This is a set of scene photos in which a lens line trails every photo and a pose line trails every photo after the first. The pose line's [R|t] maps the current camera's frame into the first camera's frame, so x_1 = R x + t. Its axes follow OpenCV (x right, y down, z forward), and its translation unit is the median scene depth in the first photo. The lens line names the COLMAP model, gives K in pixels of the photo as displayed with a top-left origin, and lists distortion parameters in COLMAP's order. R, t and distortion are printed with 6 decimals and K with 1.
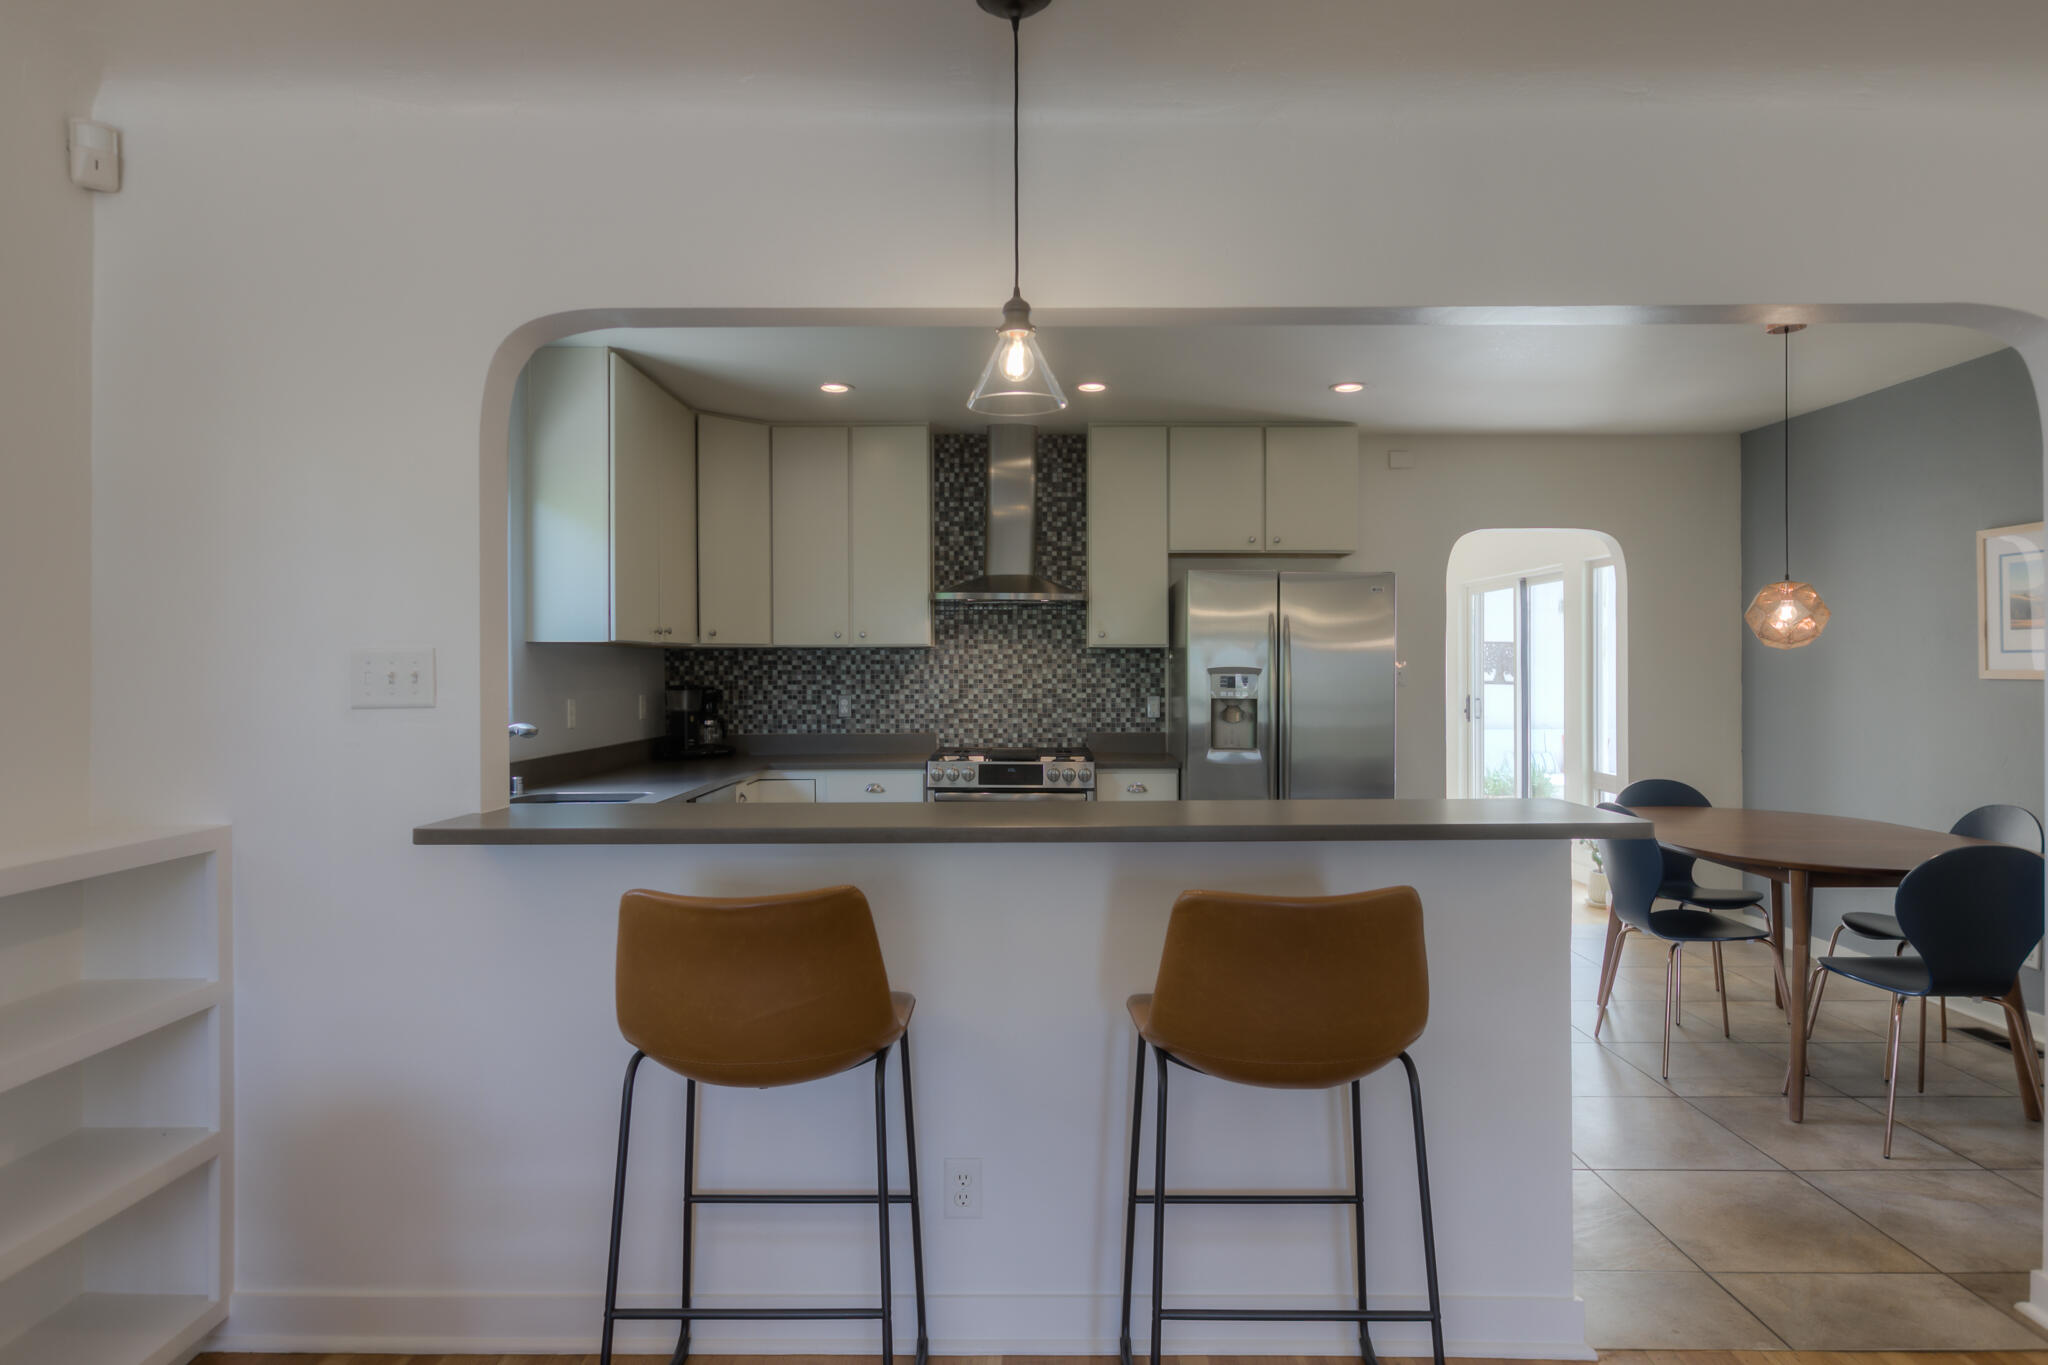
lens RADIAL K [[1202.1, 0, 1023.4], [0, 1202.1, 670.9], [0, 0, 1]] dist [-0.002171, -0.000070]
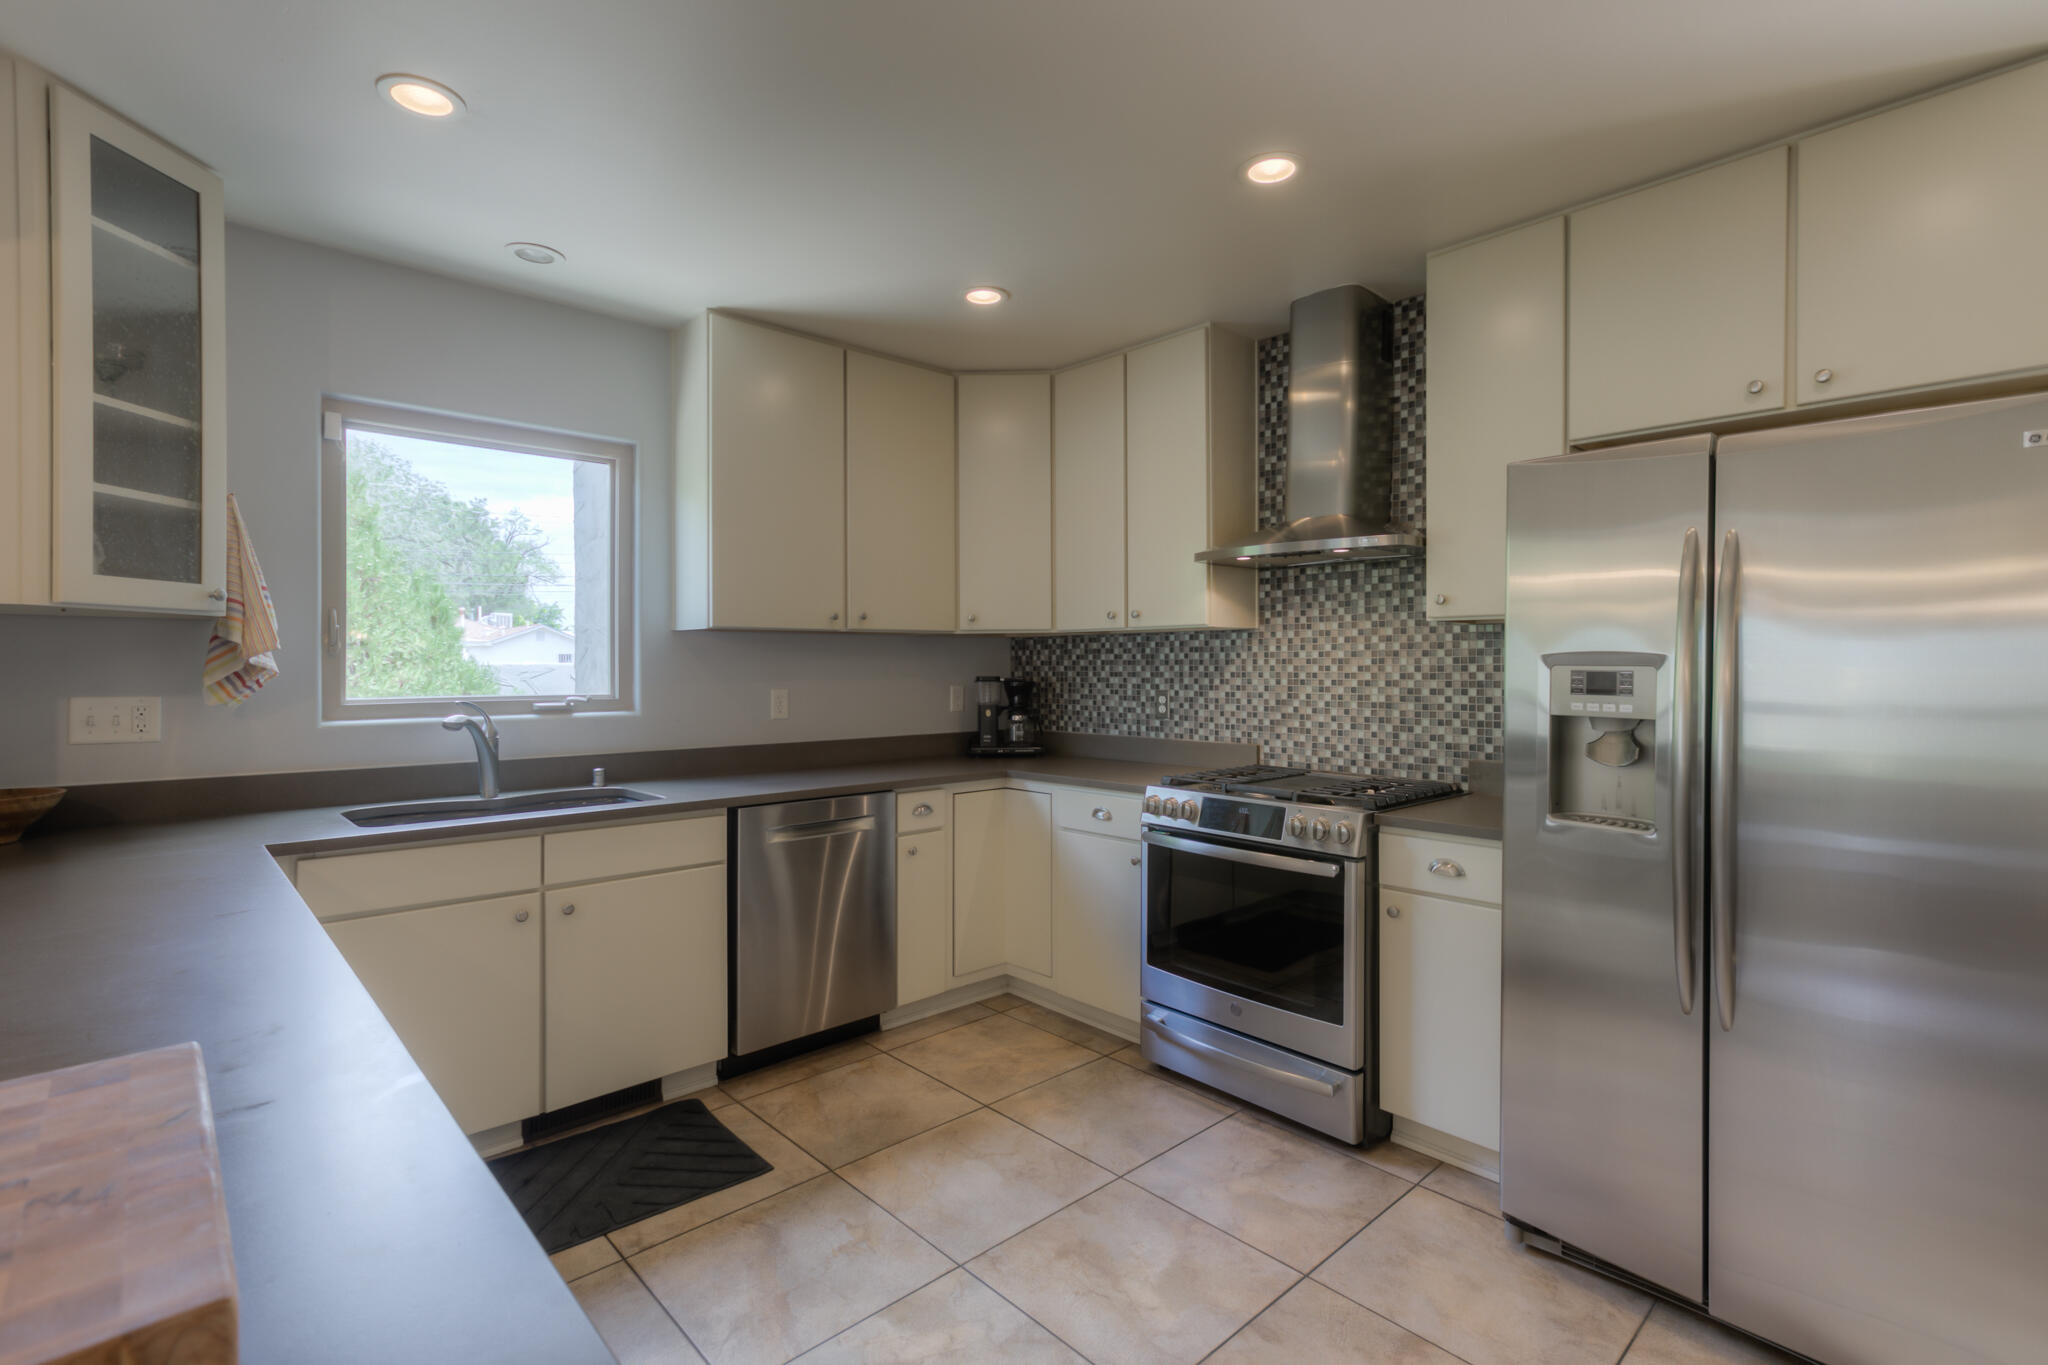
lens RADIAL K [[942.5, 0, 1027.3], [0, 942.5, 663.2], [0, 0, 1]] dist [0.000926, 0.000245]
pose [[0.688229, 0.001305, -0.725493, 0.249105], [-0.000269, 0.999999, 0.001543, 0.000704], [0.725494, -0.000867, 0.688228, 0.497579]]
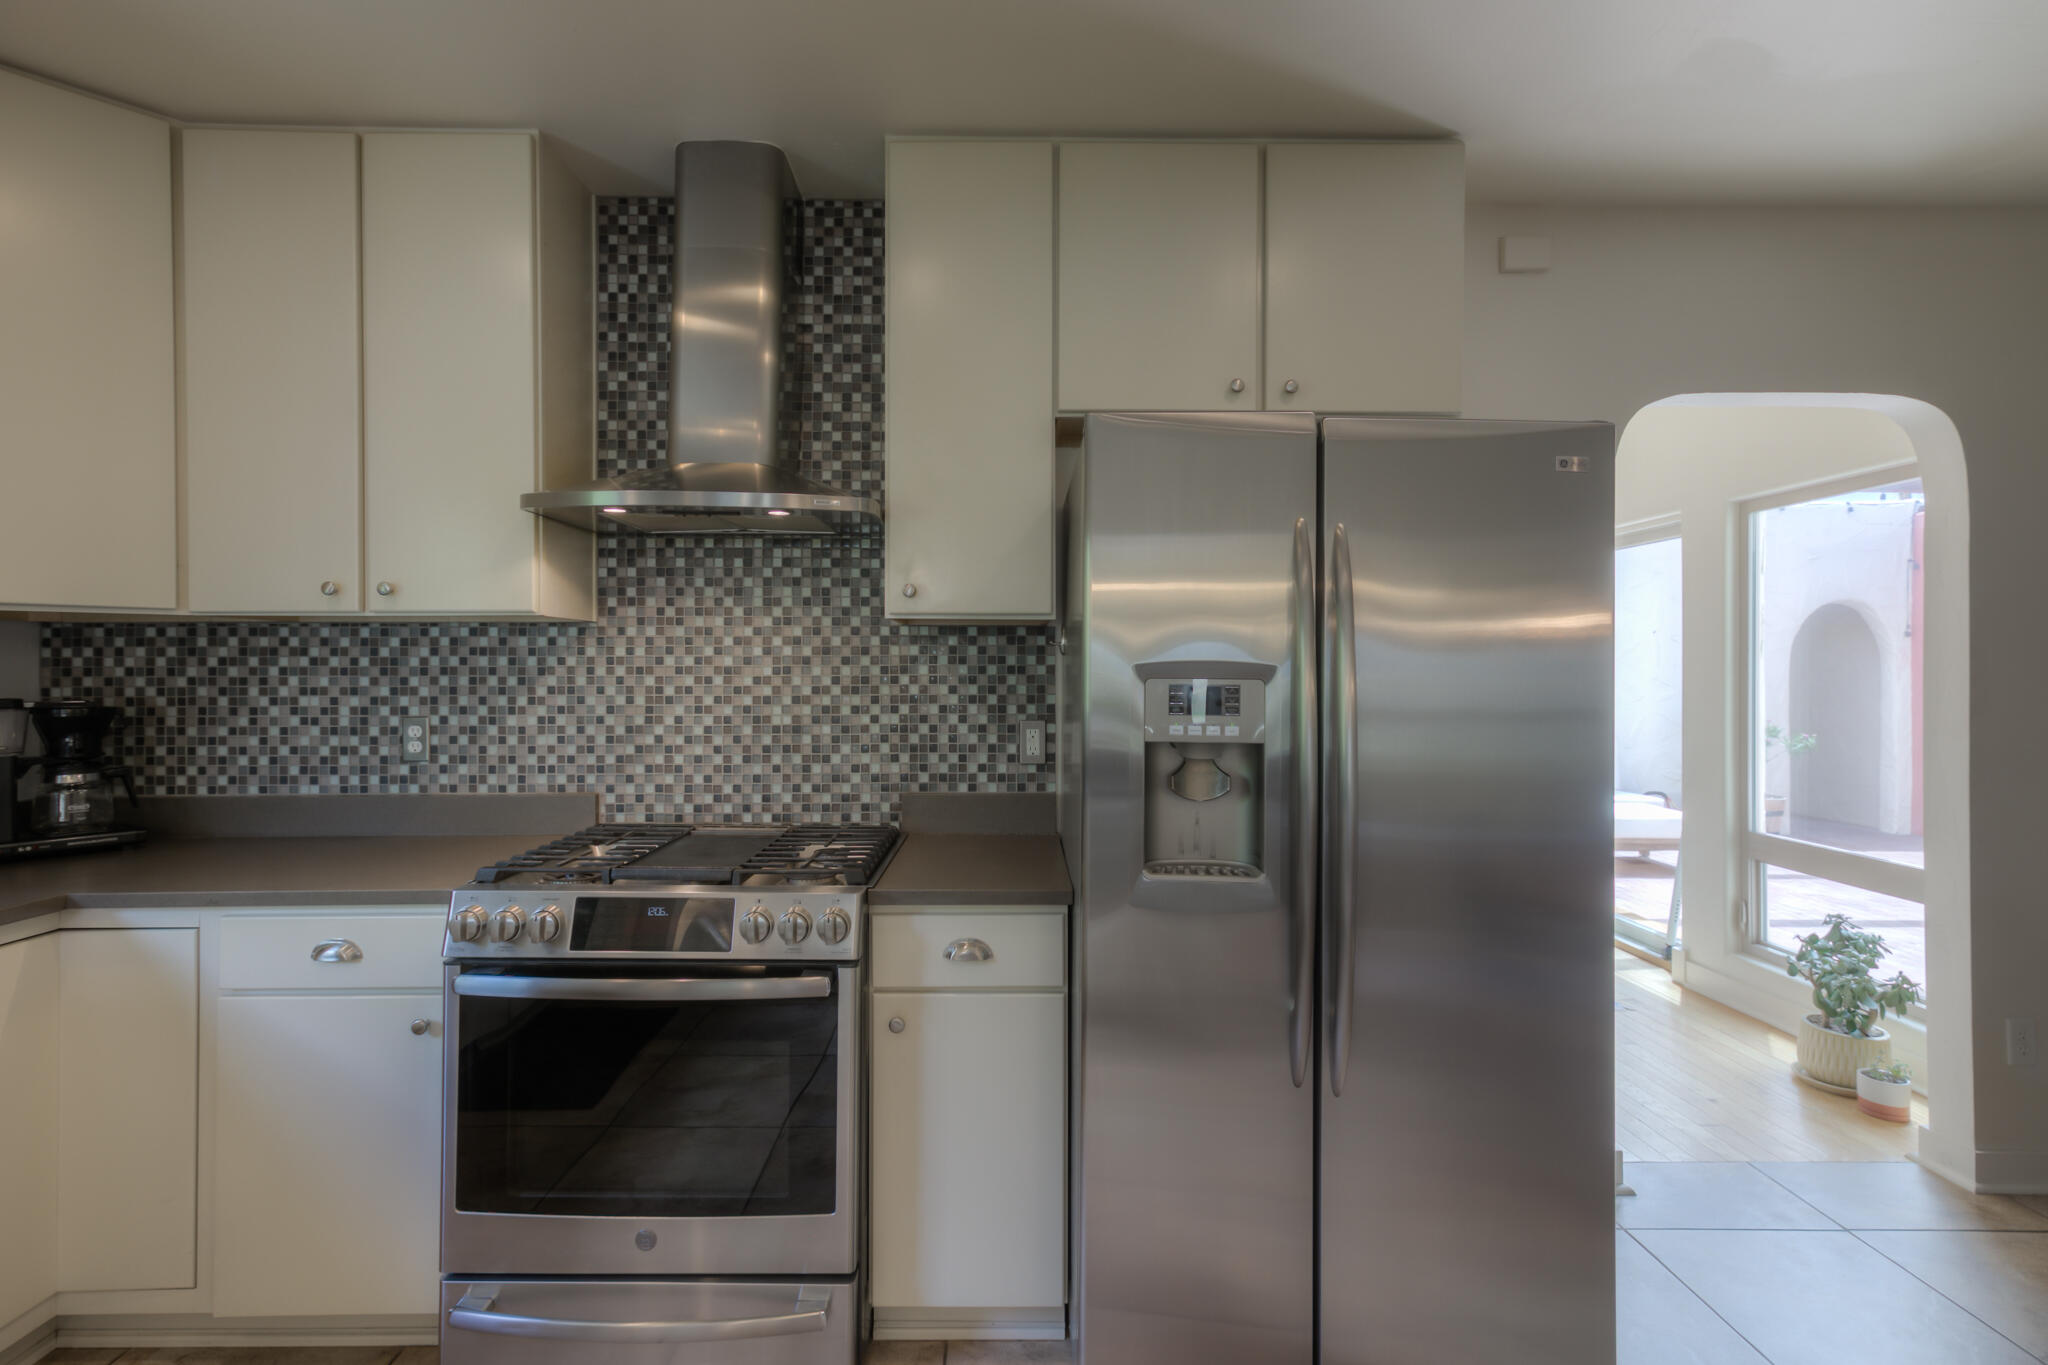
lens RADIAL K [[962.0, 0, 1016.7], [0, 962.0, 670.9], [0, 0, 1]] dist [-0.001927, 0.011718]
pose [[0.999895, 0.003335, 0.014099, 0.095669], [-0.003347, 0.999994, 0.000818, -0.000200], [-0.014096, -0.000865, 0.999900, 0.596478]]
